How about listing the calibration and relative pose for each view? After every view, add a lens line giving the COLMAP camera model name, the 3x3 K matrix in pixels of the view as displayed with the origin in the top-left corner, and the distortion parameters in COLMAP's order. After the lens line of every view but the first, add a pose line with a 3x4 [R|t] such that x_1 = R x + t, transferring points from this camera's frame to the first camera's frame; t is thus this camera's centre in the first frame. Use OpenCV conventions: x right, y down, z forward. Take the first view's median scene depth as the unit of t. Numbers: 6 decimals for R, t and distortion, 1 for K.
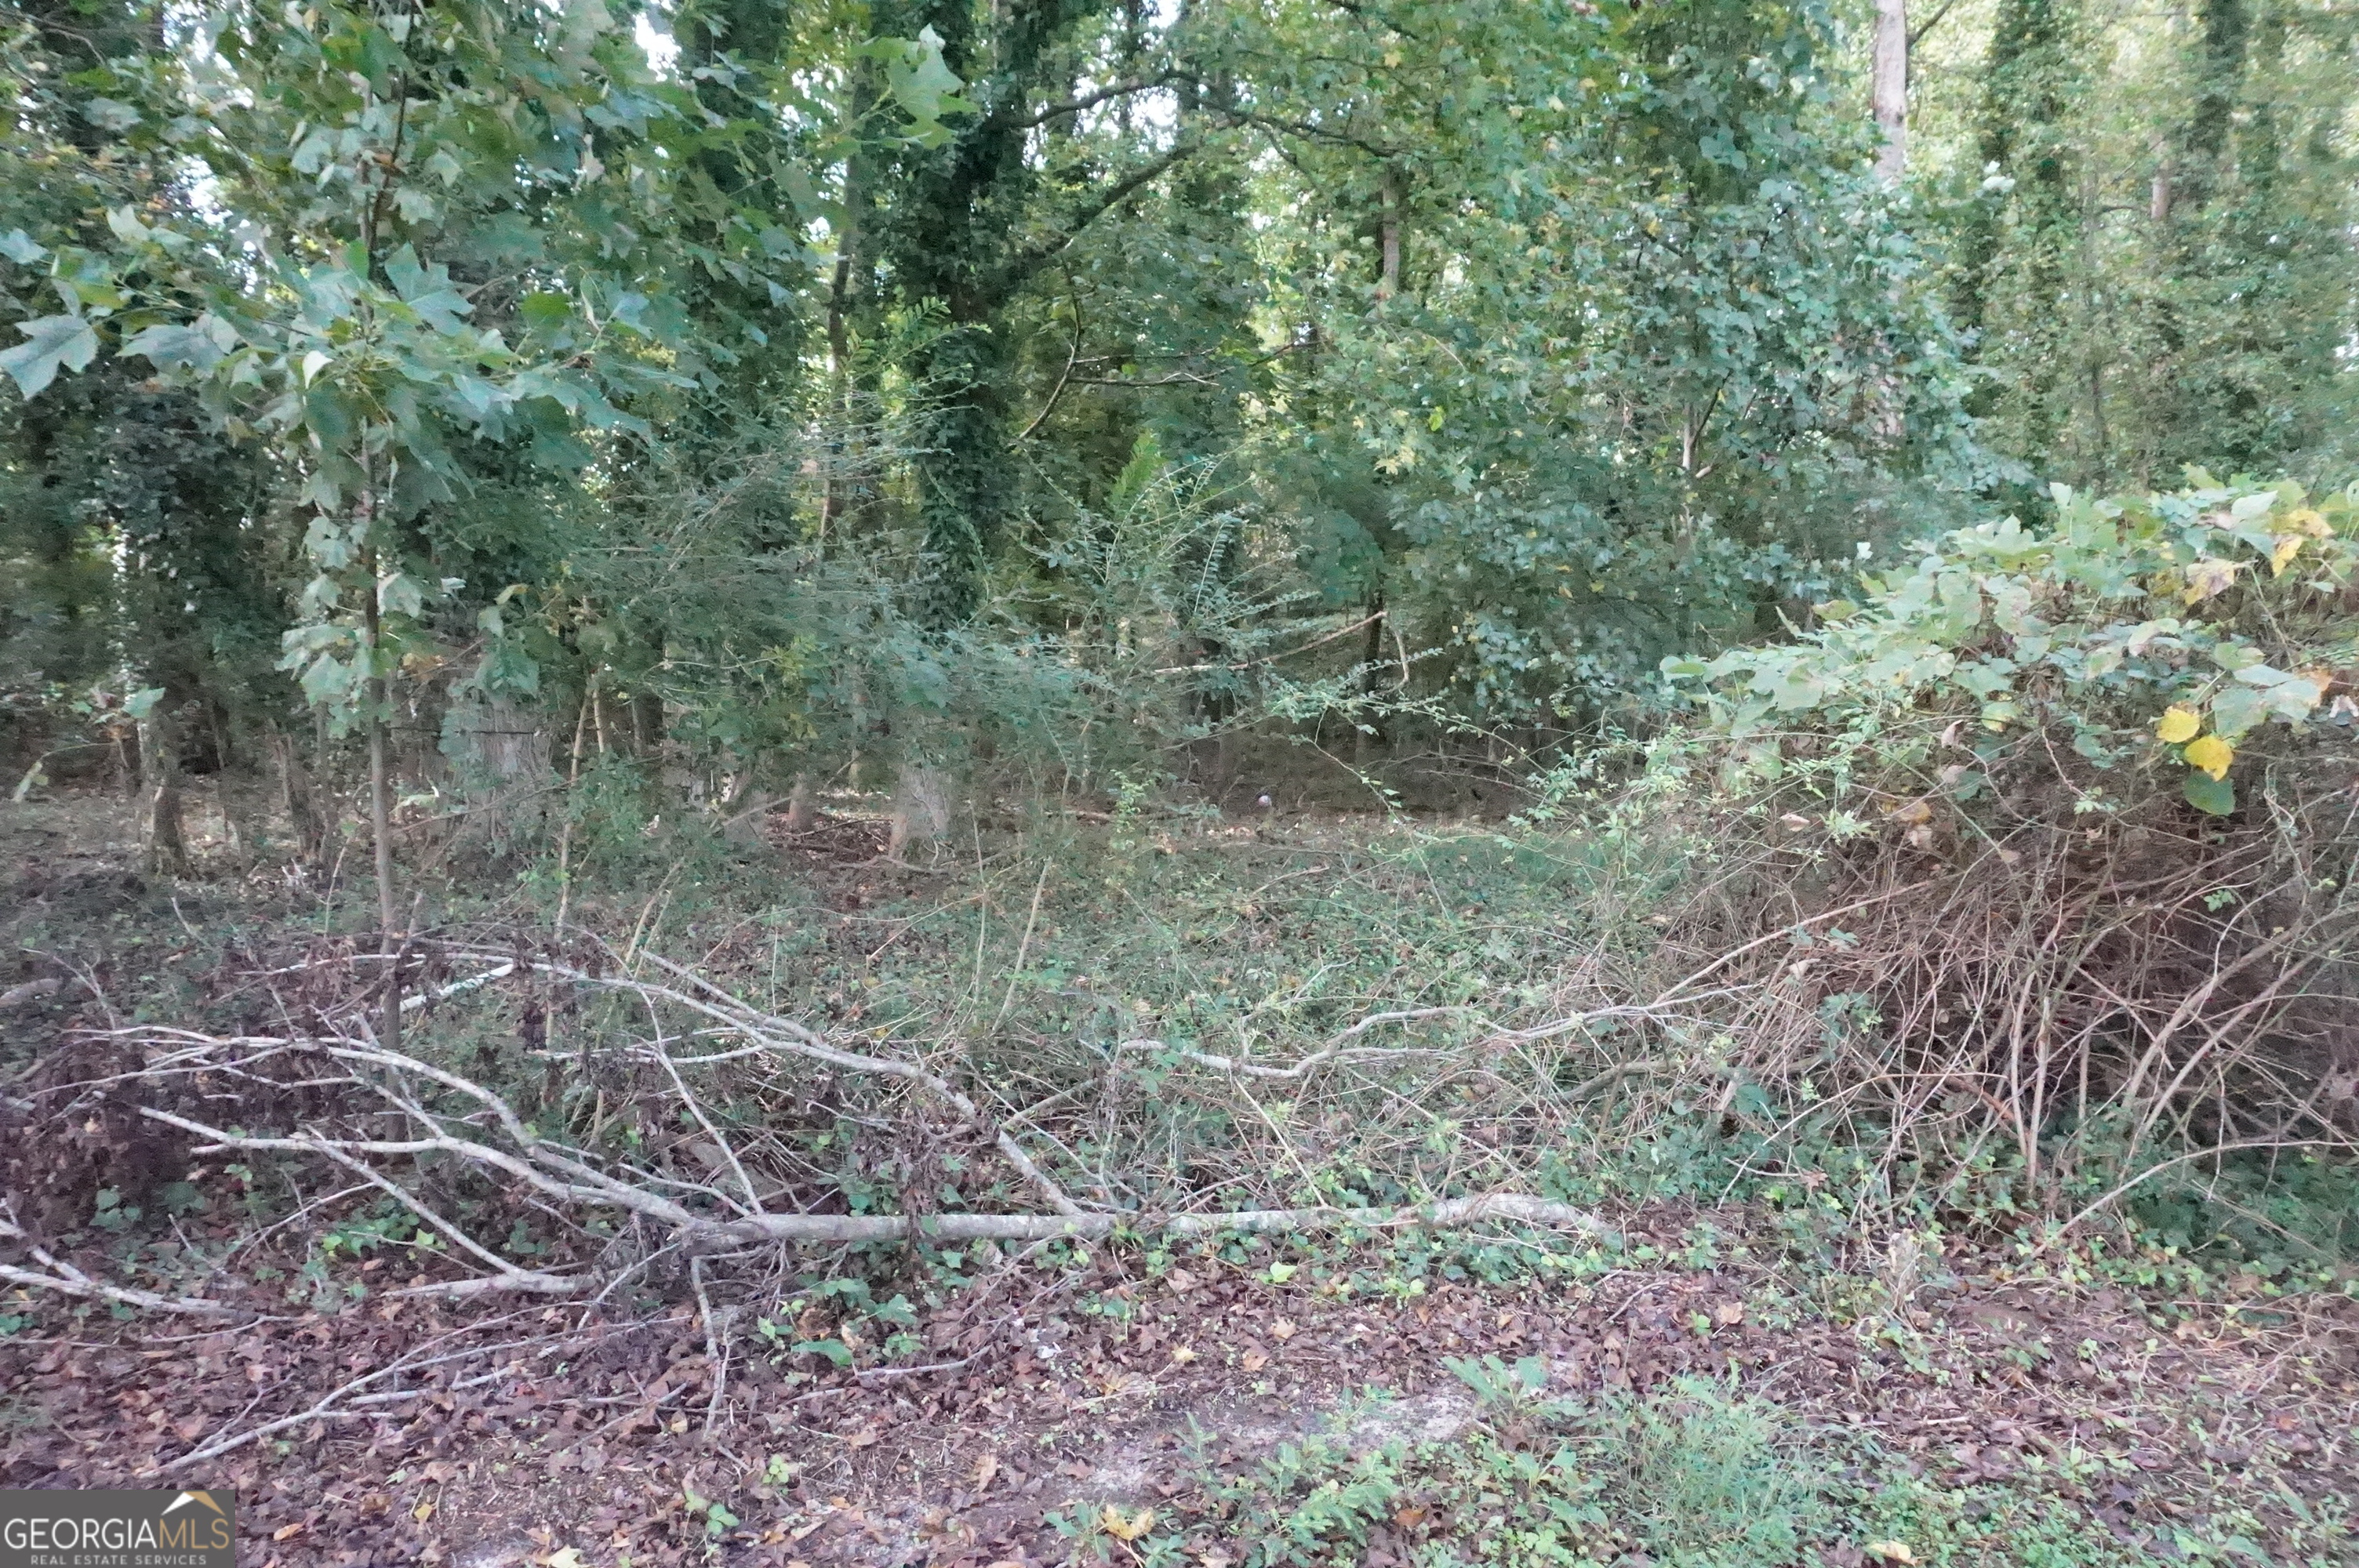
lens RADIAL K [[1593.4, 0, 1172.6], [0, 1593.4, 785.0], [0, 0, 1]] dist [-0.046876, 0.033923]
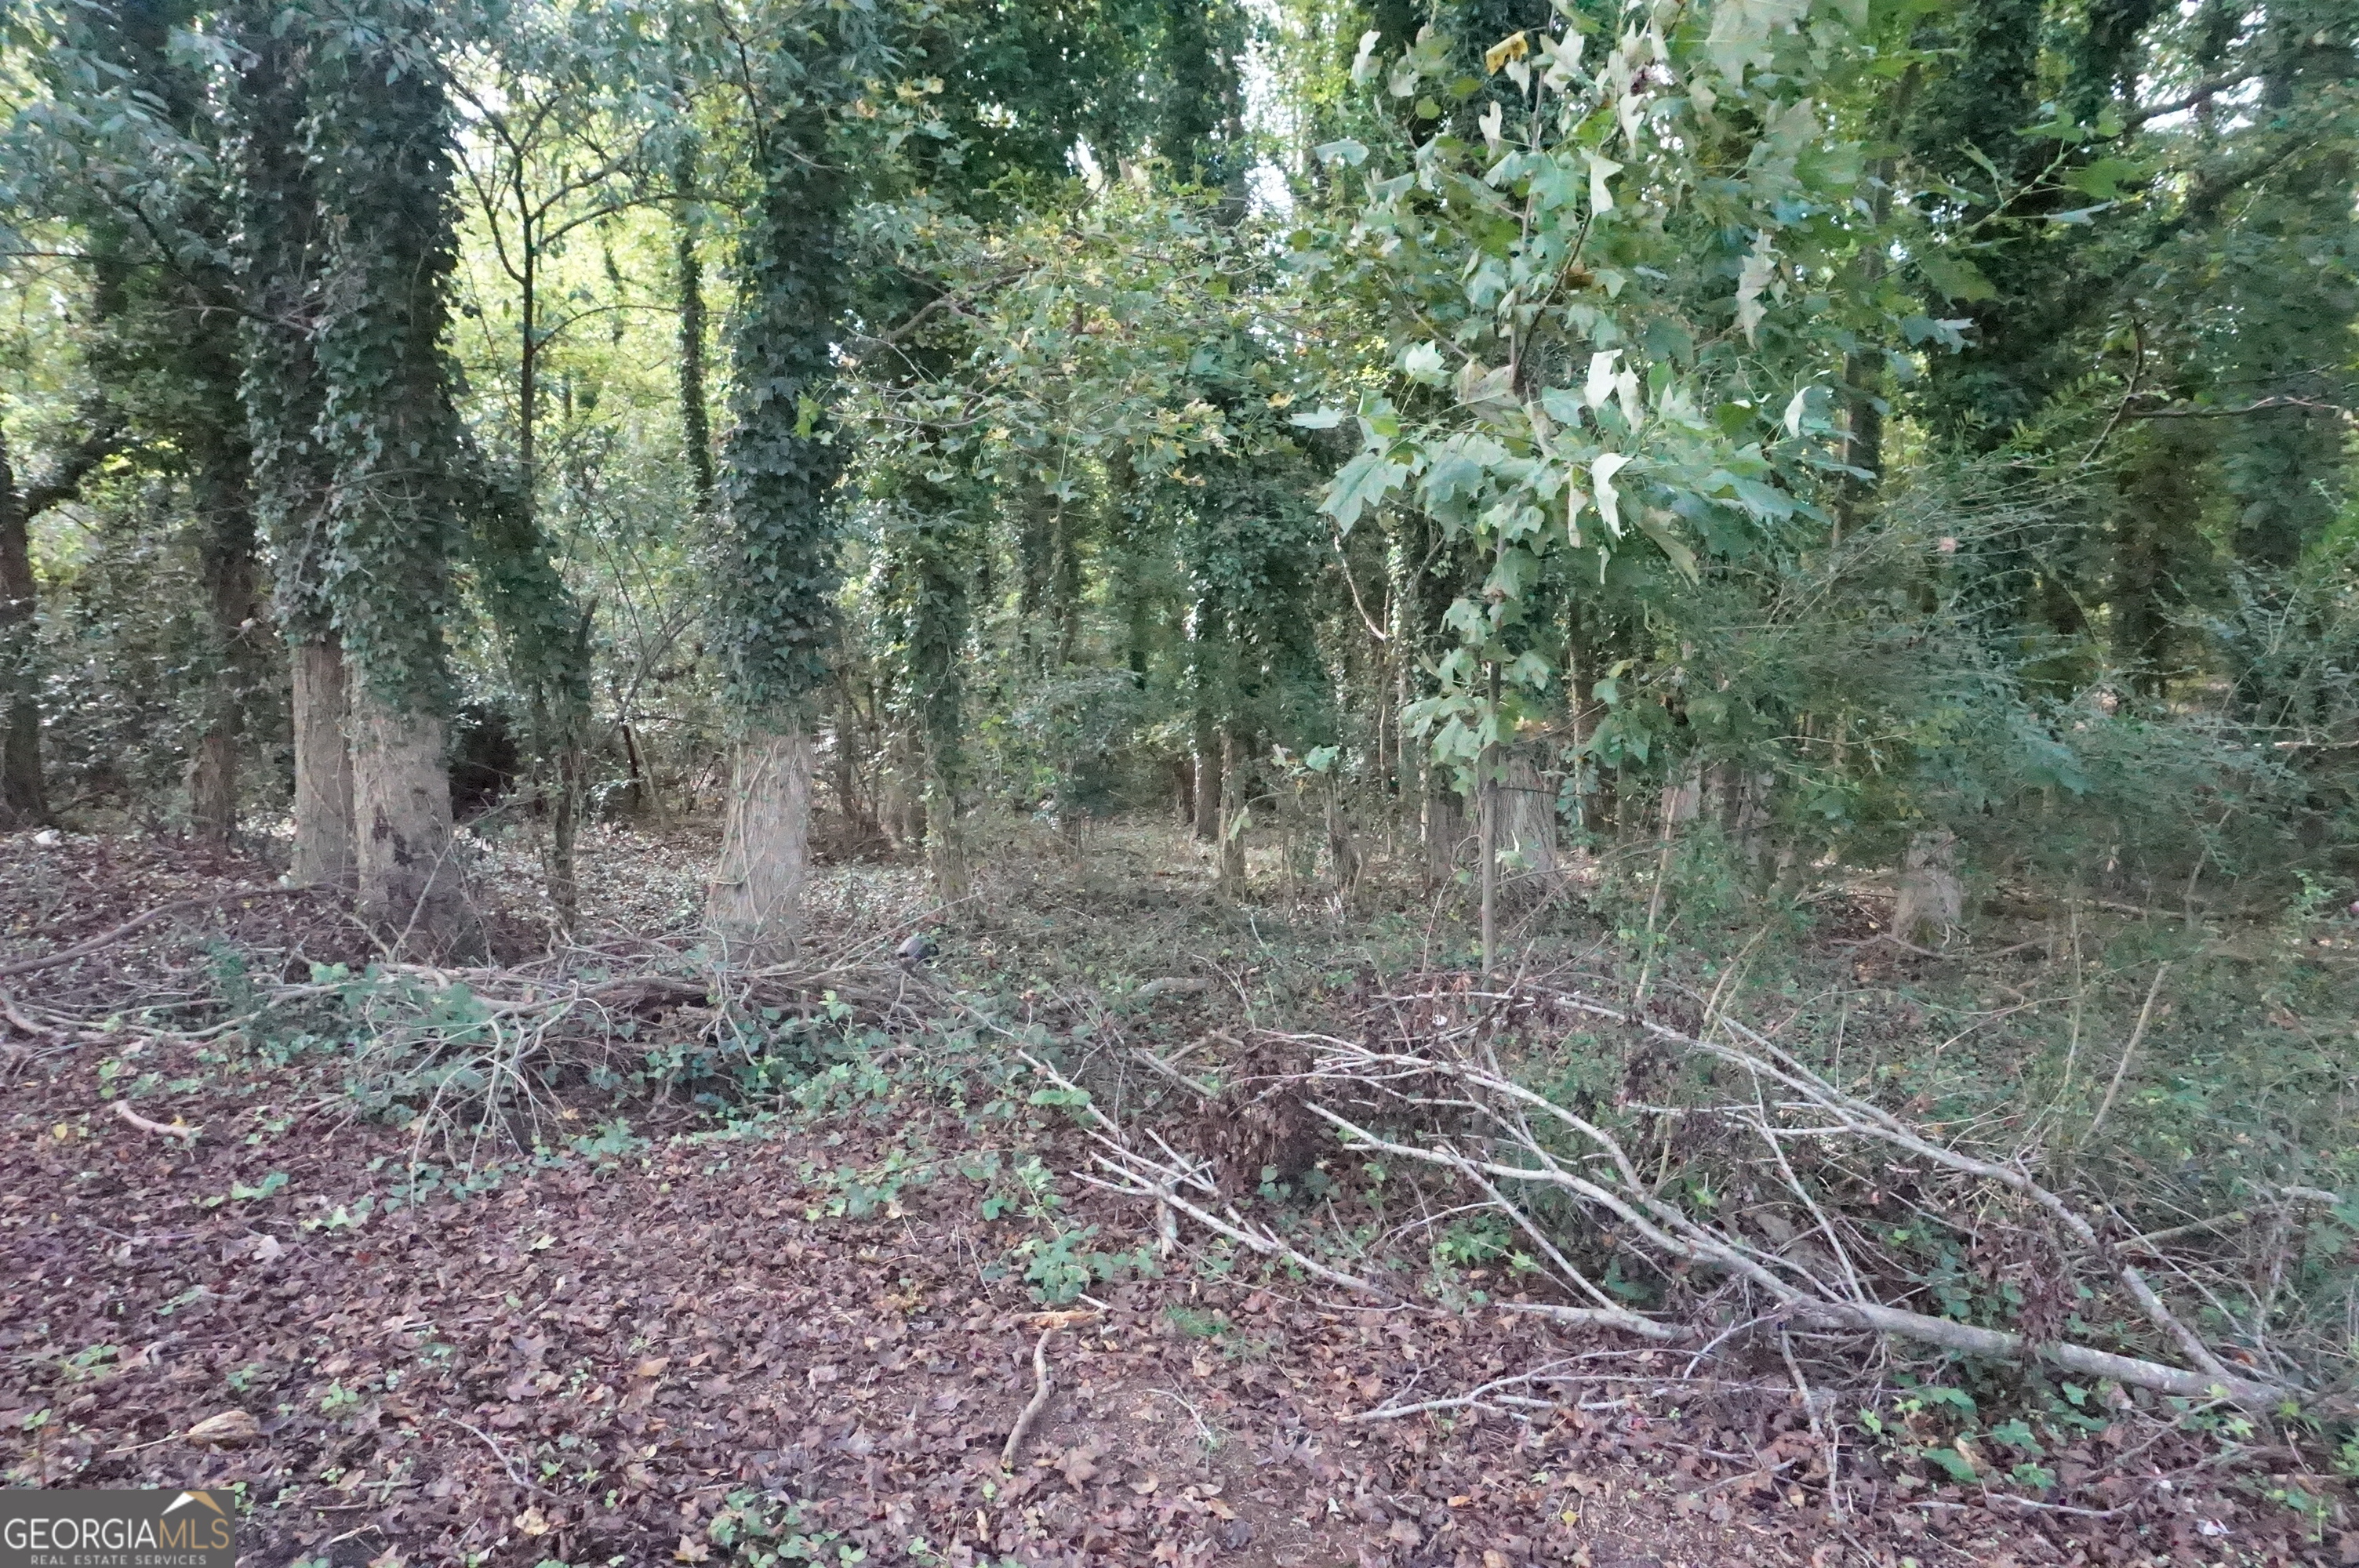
lens RADIAL K [[1593.4, 0, 1170.1], [0, 1593.4, 783.5], [0, 0, 1]] dist [-0.046876, 0.033923]
pose [[0.835628, 0.040437, -0.547806, -0.103599], [-0.060734, 0.997974, -0.018977, -0.005192], [0.545928, 0.049129, 0.836390, -0.070649]]
